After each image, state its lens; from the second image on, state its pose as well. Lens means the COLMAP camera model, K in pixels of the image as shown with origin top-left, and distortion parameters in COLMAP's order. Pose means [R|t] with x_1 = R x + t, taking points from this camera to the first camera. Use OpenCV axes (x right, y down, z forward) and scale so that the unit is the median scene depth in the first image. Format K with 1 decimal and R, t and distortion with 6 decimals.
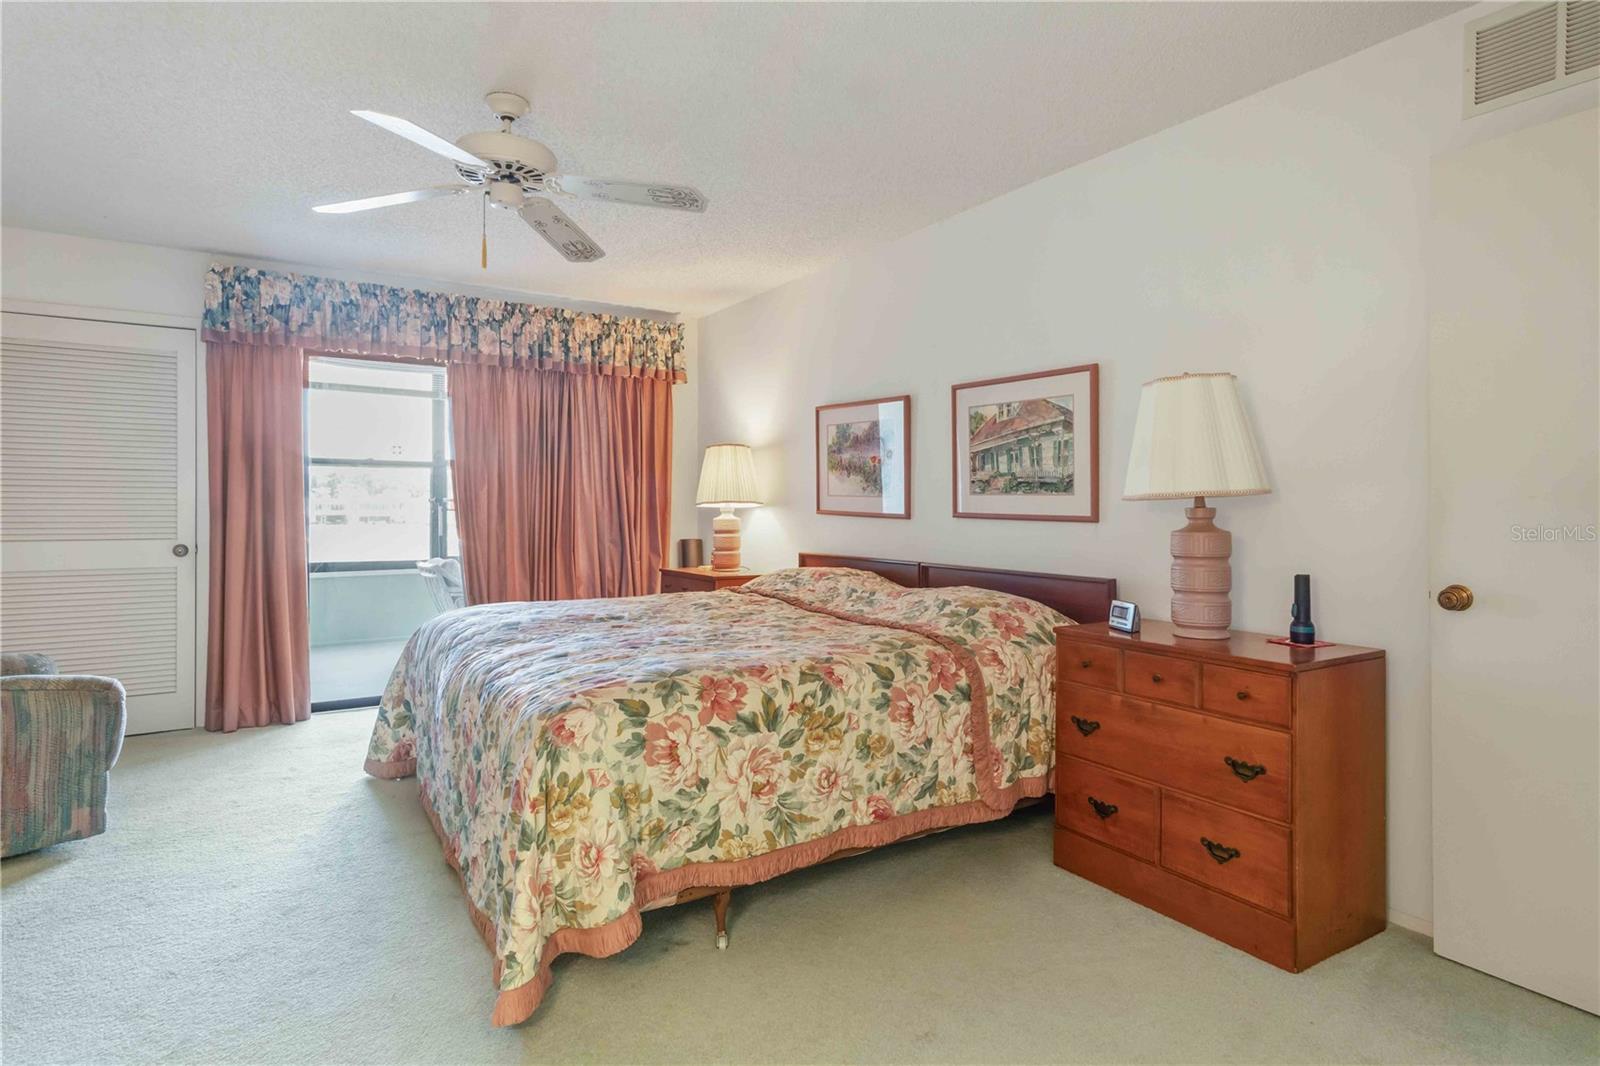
lens RADIAL K [[862.2, 0, 807.6], [0, 862.2, 503.8], [0, 0, 1]] dist [0.004495, 0.002411]
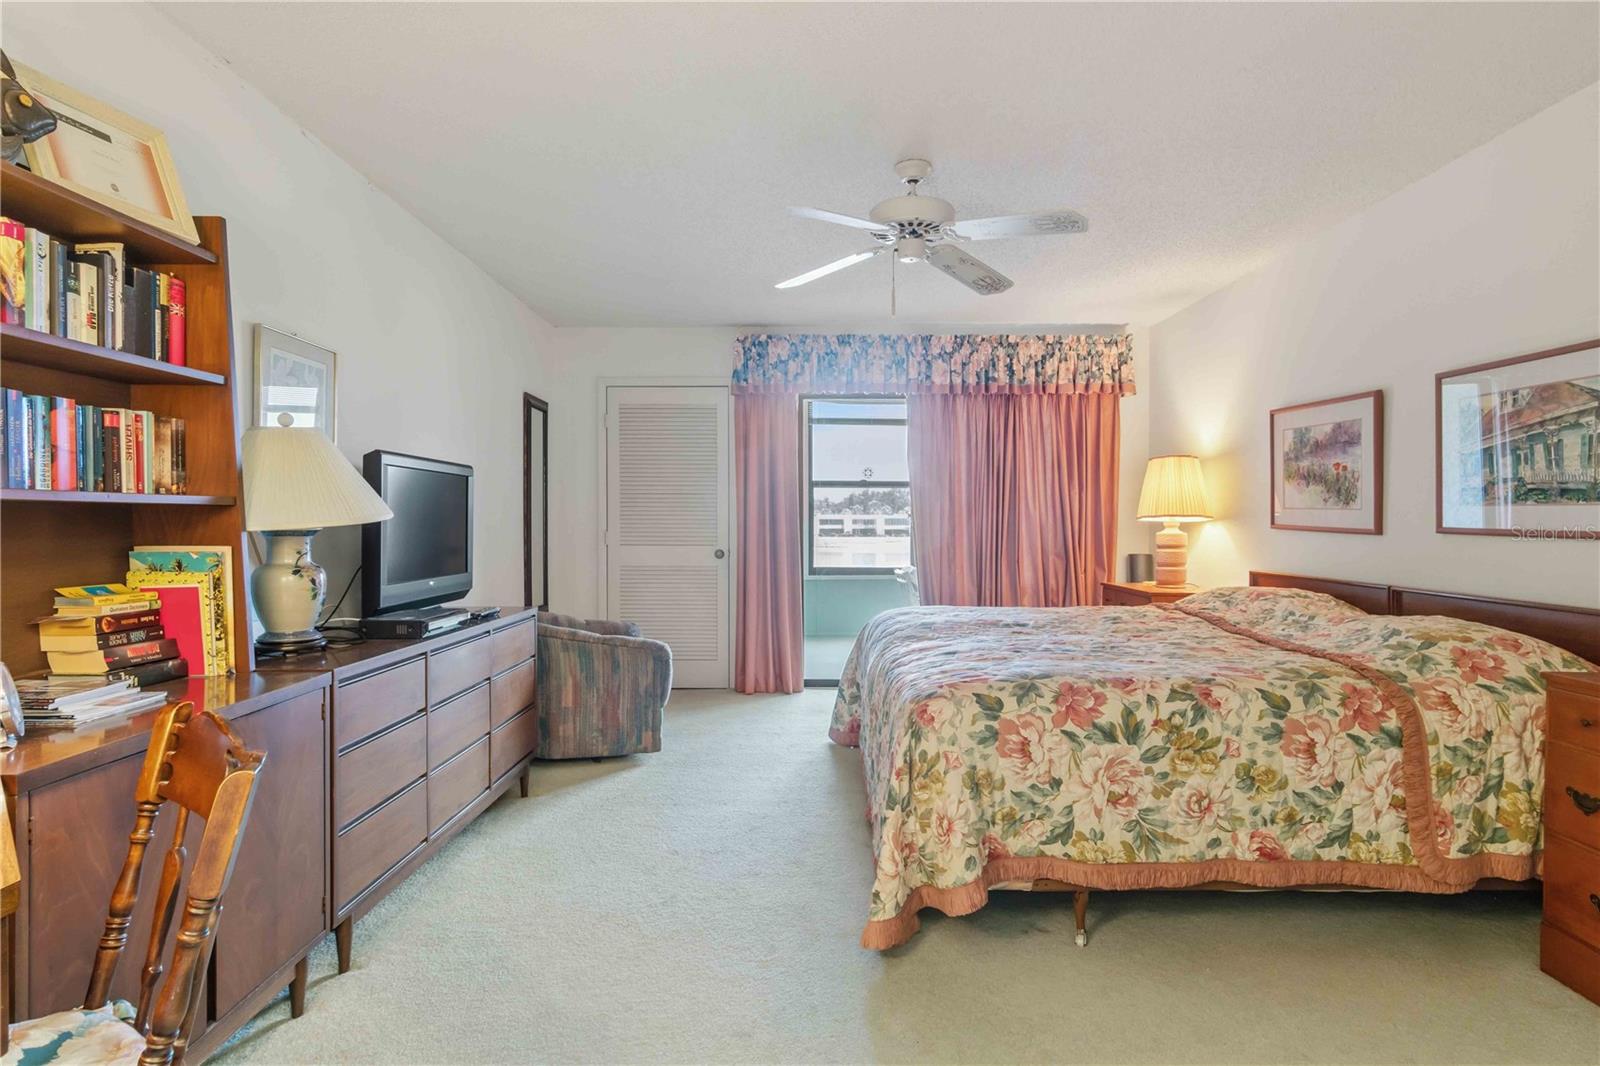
lens RADIAL K [[843.6, 0, 801.4], [0, 843.6, 528.5], [0, 0, 1]] dist [0.002310, 0.003491]
pose [[0.836765, 0.004330, -0.547544, 0.154834], [0.002109, 0.999936, 0.011131, 0.001189], [0.547557, -0.010469, 0.836703, -0.025312]]
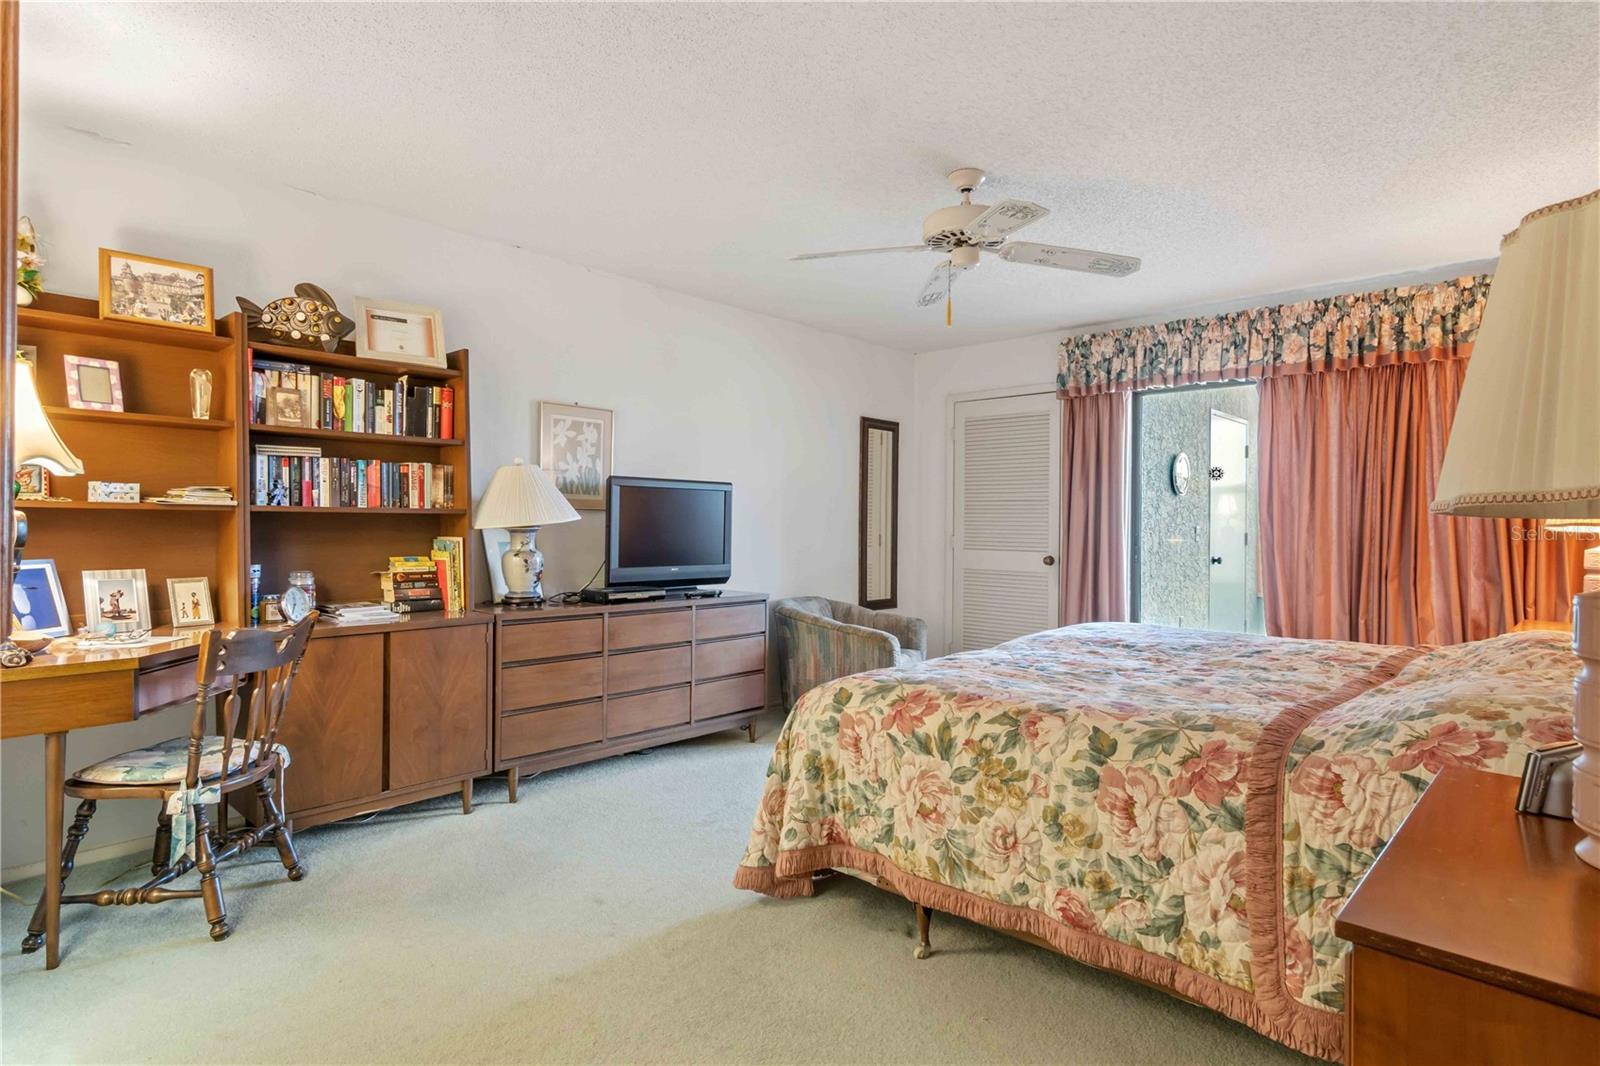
lens RADIAL K [[843.6, 0, 801.4], [0, 843.6, 528.5], [0, 0, 1]] dist [0.002310, 0.003491]
pose [[0.242659, 0.005770, -0.970094, 0.744734], [-0.005052, 0.999976, 0.004684, 0.001370], [0.970098, 0.003765, 0.242683, 0.550261]]
